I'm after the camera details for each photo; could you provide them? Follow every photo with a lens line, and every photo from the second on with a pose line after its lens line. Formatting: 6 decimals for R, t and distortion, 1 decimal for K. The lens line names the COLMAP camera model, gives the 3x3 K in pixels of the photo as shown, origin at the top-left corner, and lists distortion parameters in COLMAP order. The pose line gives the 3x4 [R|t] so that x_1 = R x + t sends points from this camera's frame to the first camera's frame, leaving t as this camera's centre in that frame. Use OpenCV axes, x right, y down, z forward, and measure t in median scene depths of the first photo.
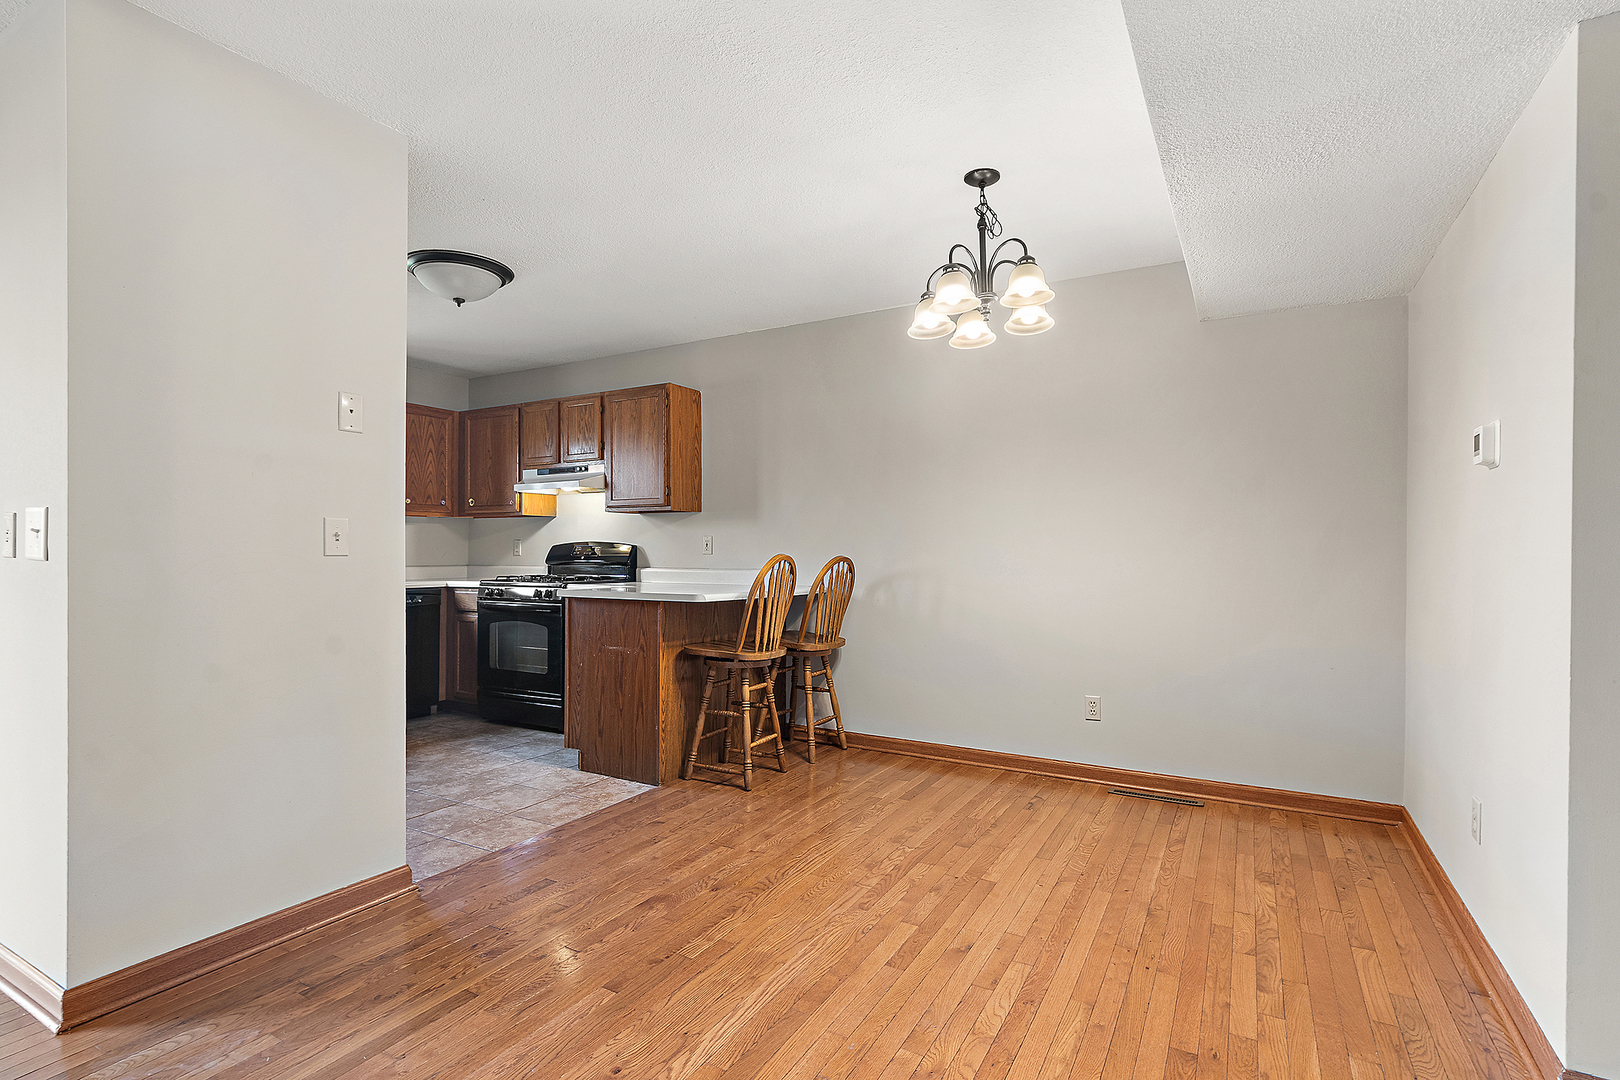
lens RADIAL K [[775.0, 0, 807.6], [0, 775.0, 549.1], [0, 0, 1]] dist [0.000011, -0.000006]
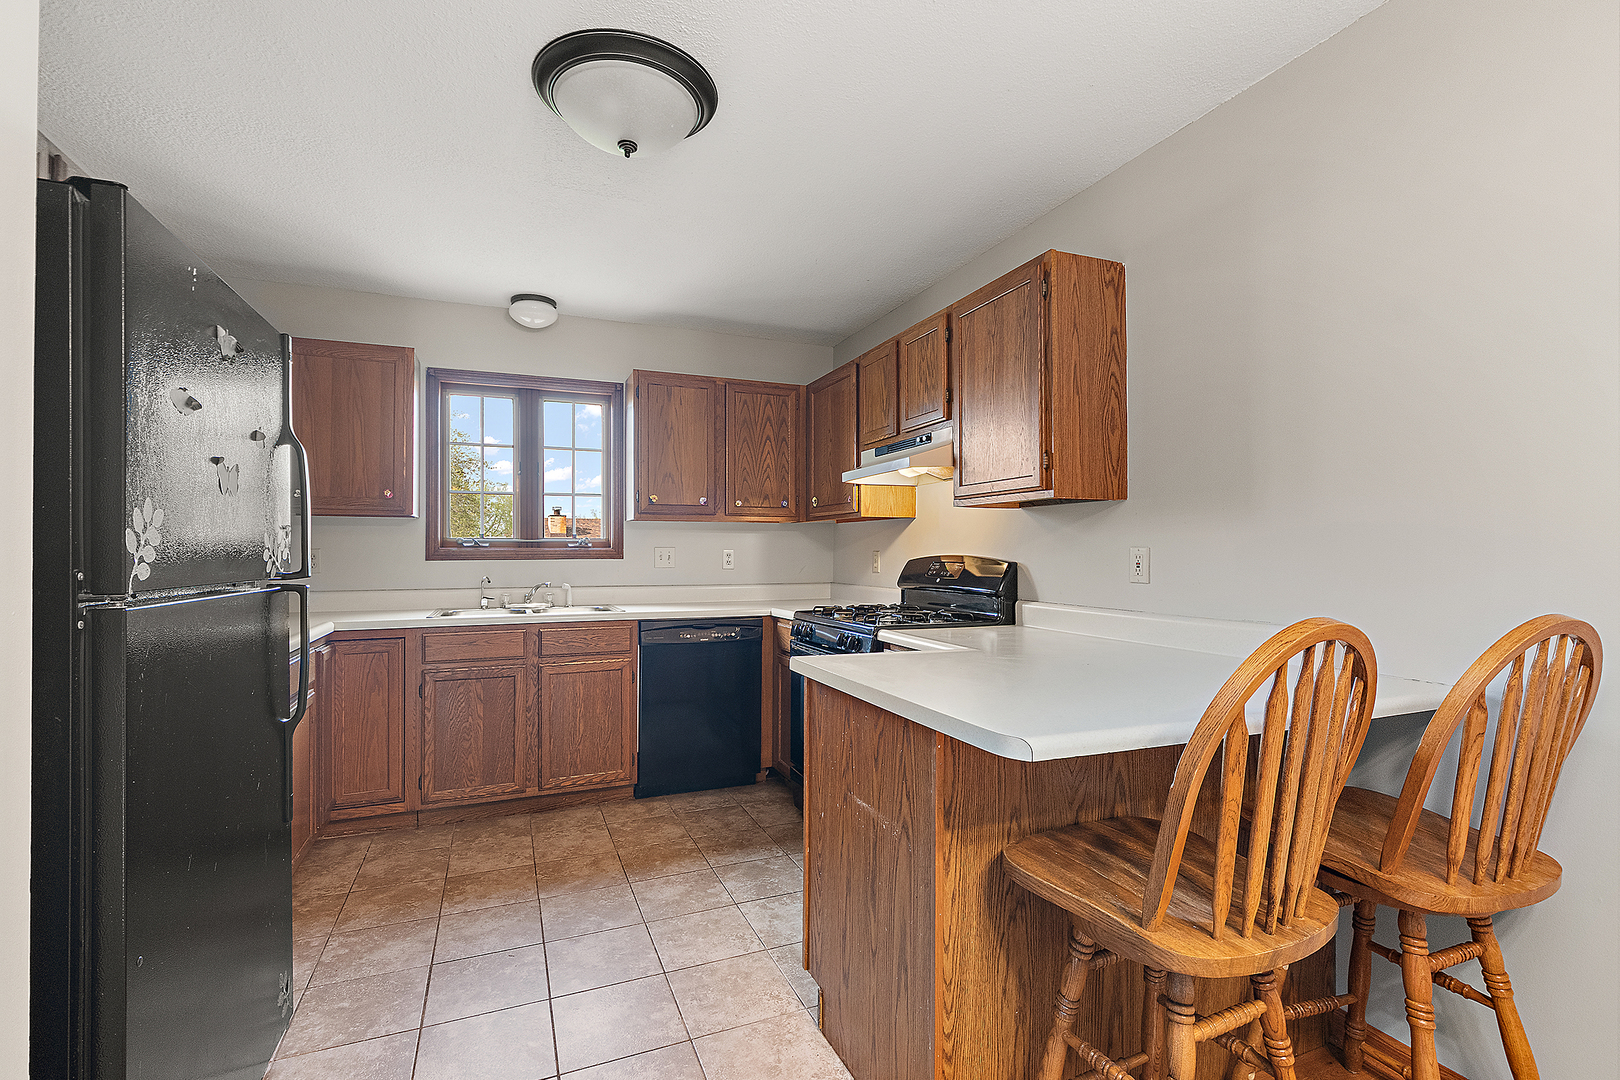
lens RADIAL K [[715.5, 0, 807.6], [0, 715.5, 542.3], [0, 0, 1]] dist [-0.000960, -0.000071]
pose [[0.787719, -0.009762, -0.615957, -0.013656], [0.004497, 0.999939, -0.010097, -0.016167], [0.616018, 0.005184, 0.787715, 0.505920]]
